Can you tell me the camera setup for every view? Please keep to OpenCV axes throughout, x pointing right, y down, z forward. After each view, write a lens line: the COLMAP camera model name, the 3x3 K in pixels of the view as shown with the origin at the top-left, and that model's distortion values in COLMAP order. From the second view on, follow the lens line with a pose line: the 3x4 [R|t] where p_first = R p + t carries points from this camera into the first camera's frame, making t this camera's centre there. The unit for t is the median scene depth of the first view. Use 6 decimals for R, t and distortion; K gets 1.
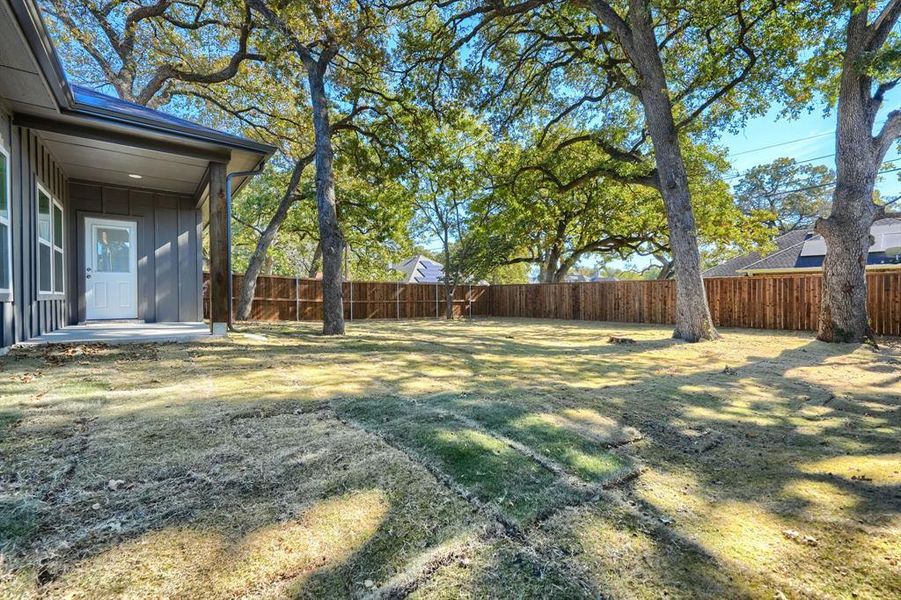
lens RADIAL K [[372.1, 0, 450.1], [0, 372.1, 296.1], [0, 0, 1]] dist [-0.002888, 0.000101]
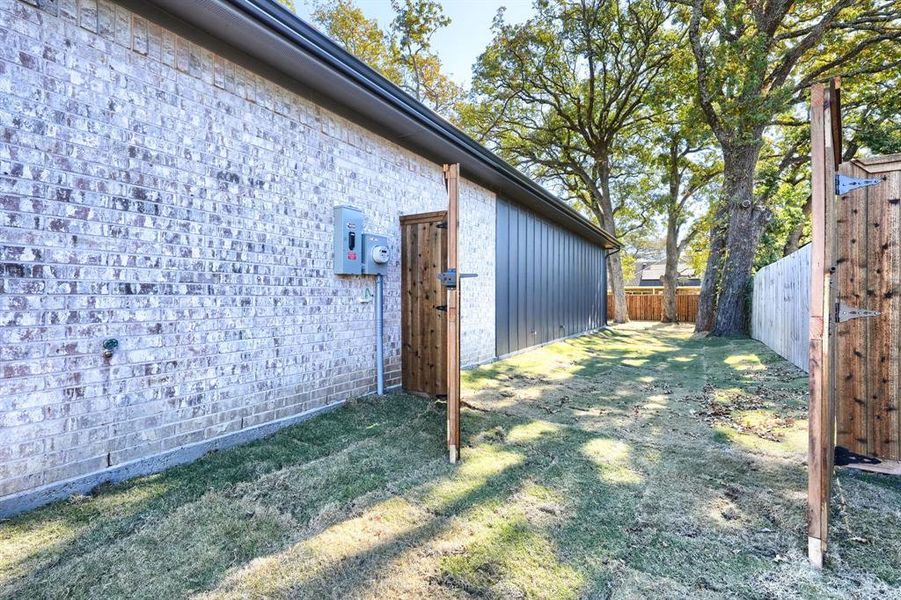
lens RADIAL K [[372.1, 0, 450.1], [0, 372.1, 296.1], [0, 0, 1]] dist [-0.002888, 0.000101]
pose [[0.958675, 0.000692, 0.284503, -1.232721], [0.002342, 0.999944, -0.010324, -0.044030], [-0.284494, 0.010563, 0.958620, -1.138514]]
